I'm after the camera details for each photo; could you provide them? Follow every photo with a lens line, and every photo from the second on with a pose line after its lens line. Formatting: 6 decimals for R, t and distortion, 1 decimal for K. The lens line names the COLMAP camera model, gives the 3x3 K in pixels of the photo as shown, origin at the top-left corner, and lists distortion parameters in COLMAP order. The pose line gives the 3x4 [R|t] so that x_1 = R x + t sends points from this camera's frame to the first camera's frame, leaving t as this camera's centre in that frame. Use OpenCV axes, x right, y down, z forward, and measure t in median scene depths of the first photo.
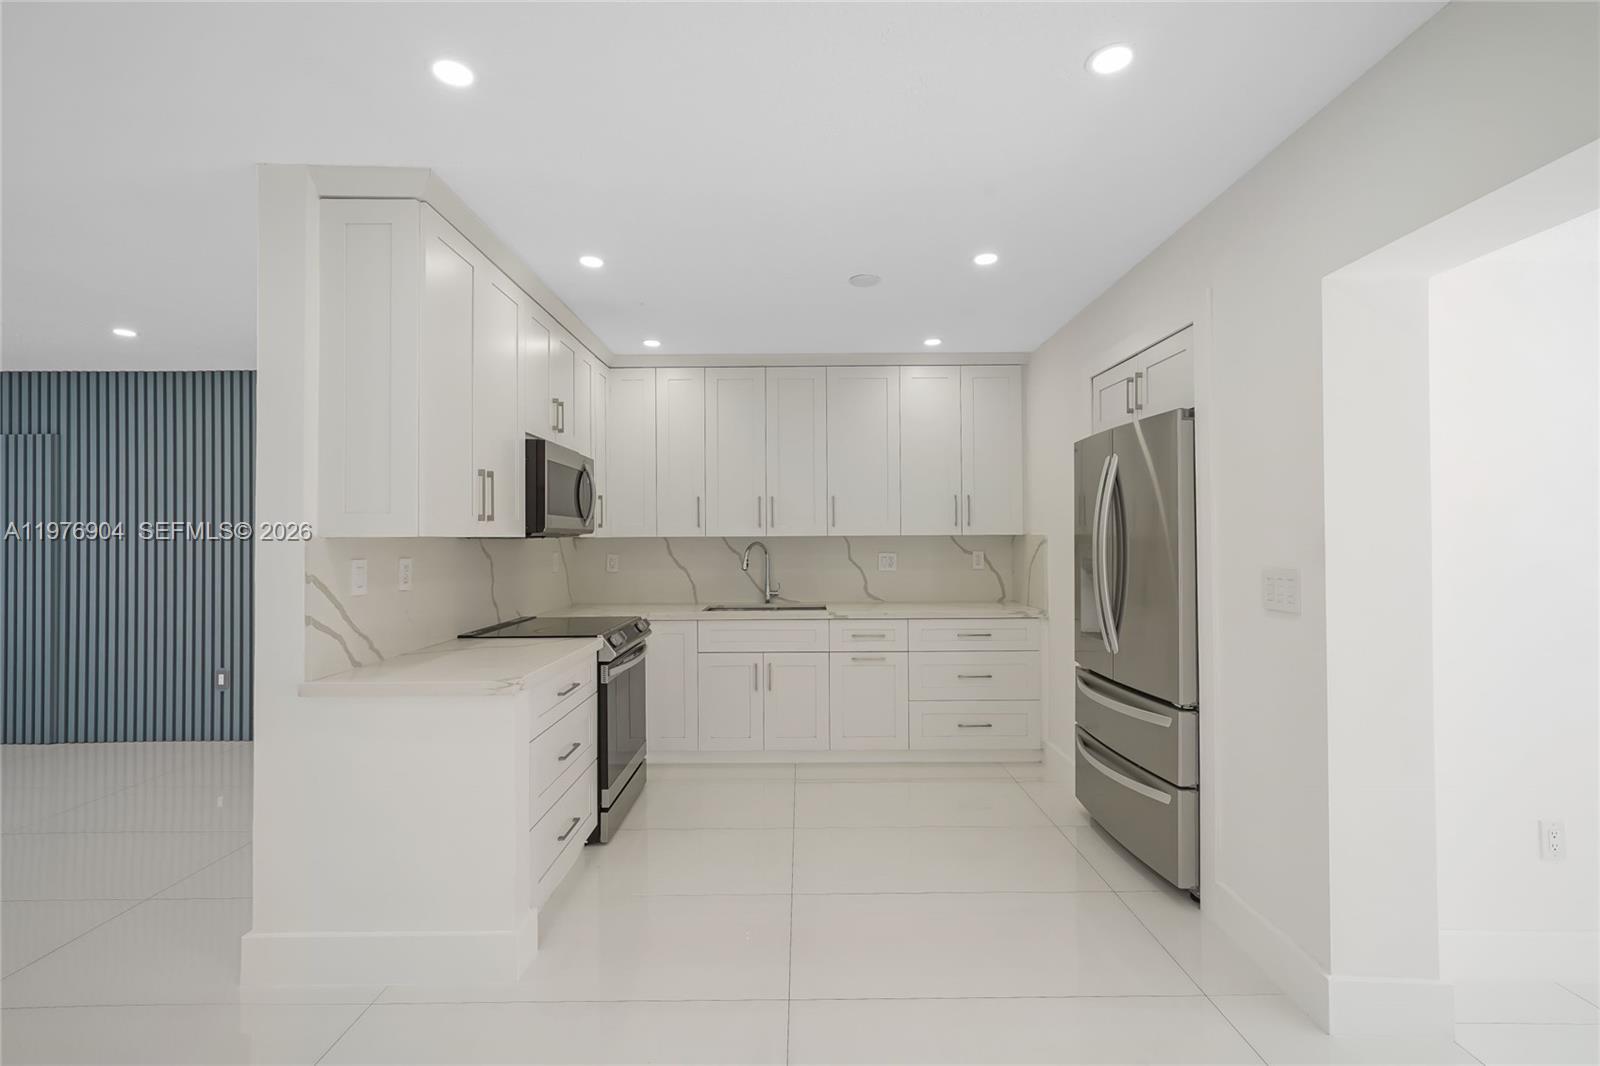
lens RADIAL K [[706.7, 0, 808.2], [0, 706.7, 534.4], [0, 0, 1]] dist [0.002038, -0.000033]
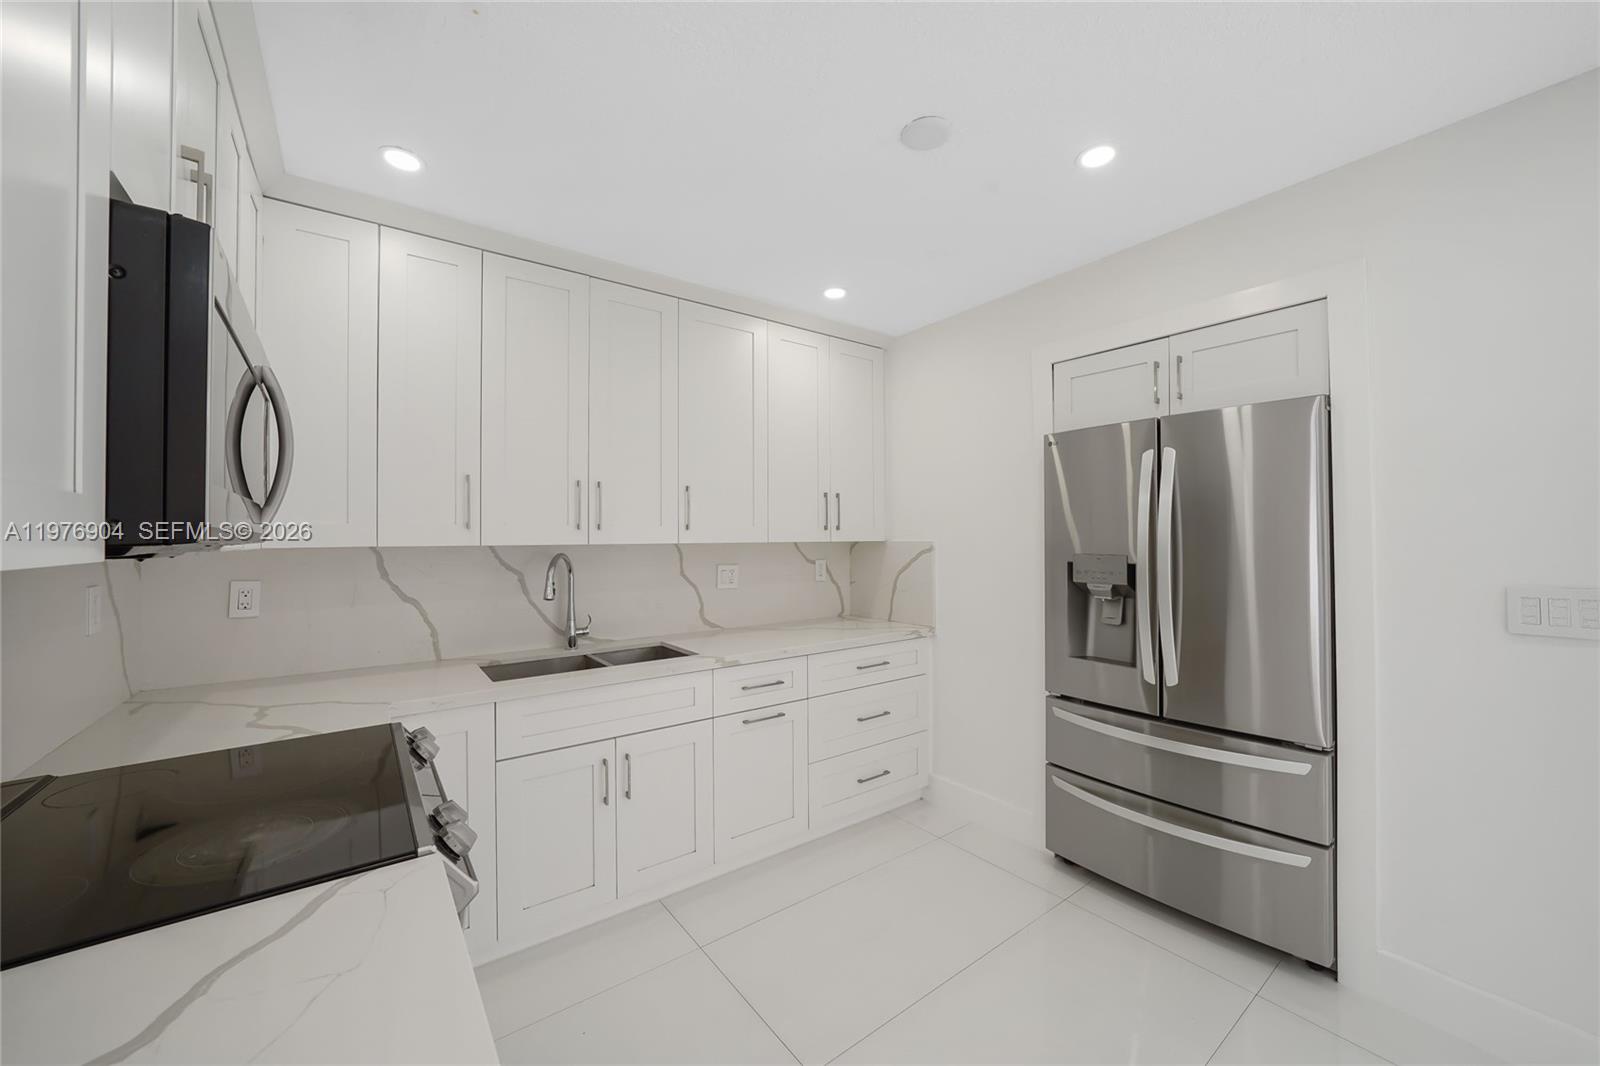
lens RADIAL K [[594.2, 0, 799.5], [0, 594.2, 529.7], [0, 0, 1]] dist [-0.019156, 0.004842]
pose [[0.804406, 0.009244, 0.594009, -0.222262], [-0.001166, 0.999902, -0.013980, -0.003396], [-0.594079, 0.010553, 0.804337, 0.465768]]
